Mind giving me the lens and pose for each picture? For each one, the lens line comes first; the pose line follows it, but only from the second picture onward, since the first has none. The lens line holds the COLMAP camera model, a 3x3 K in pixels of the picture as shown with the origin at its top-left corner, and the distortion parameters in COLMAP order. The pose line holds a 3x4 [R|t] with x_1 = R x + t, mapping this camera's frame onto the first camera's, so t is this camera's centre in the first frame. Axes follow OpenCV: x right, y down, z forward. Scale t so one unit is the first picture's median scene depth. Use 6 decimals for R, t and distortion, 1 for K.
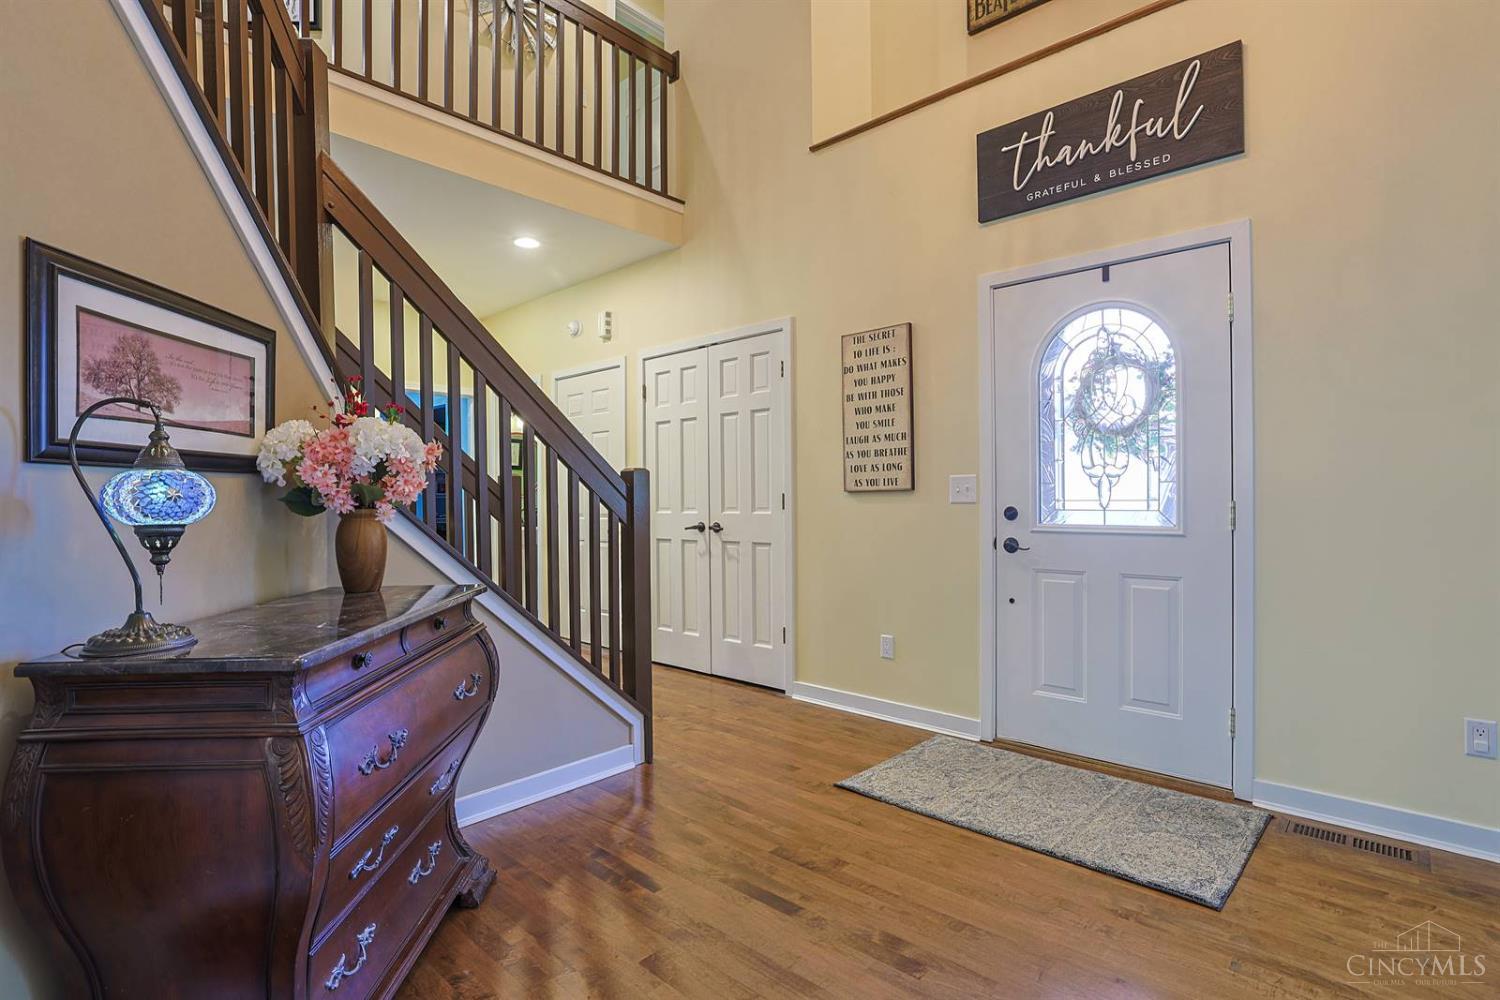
lens RADIAL K [[725.6, 0, 750.0], [0, 725.6, 495.7], [0, 0, 1]] dist [-0.034142, 0.010178]
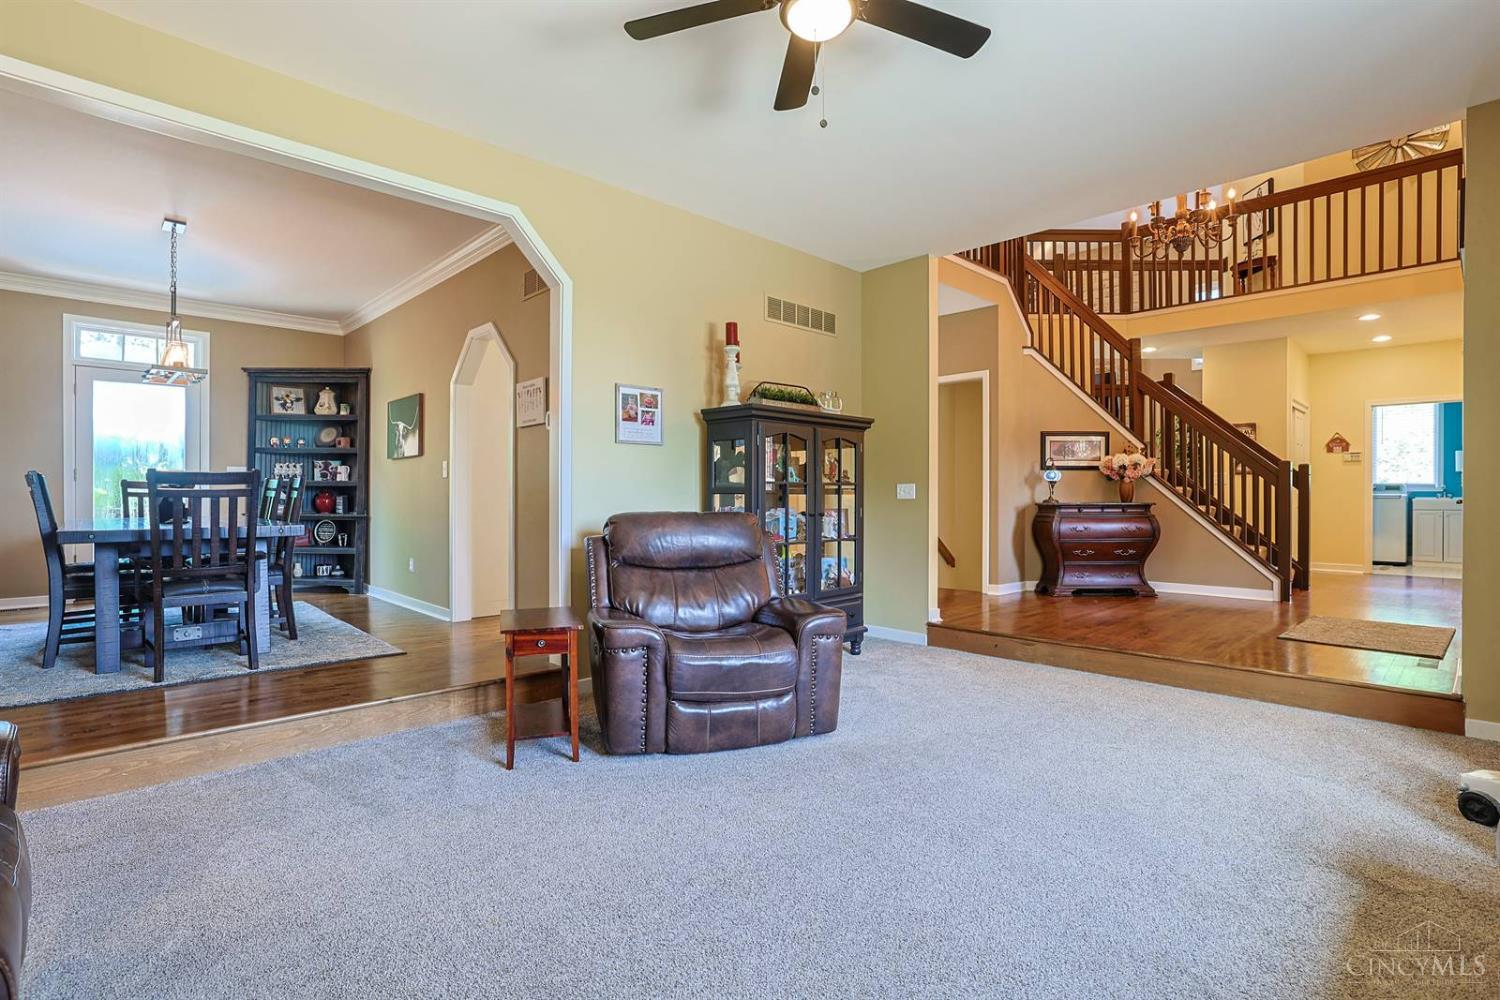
lens RADIAL K [[725.6, 0, 748.7], [0, 725.6, 497.8], [0, 0, 1]] dist [-0.034142, 0.010178]
pose [[-0.057619, 0.010255, -0.998286, 4.534384], [0.002426, 0.999946, 0.010132, 0.102289], [0.998336, -0.001838, -0.057641, -0.943955]]
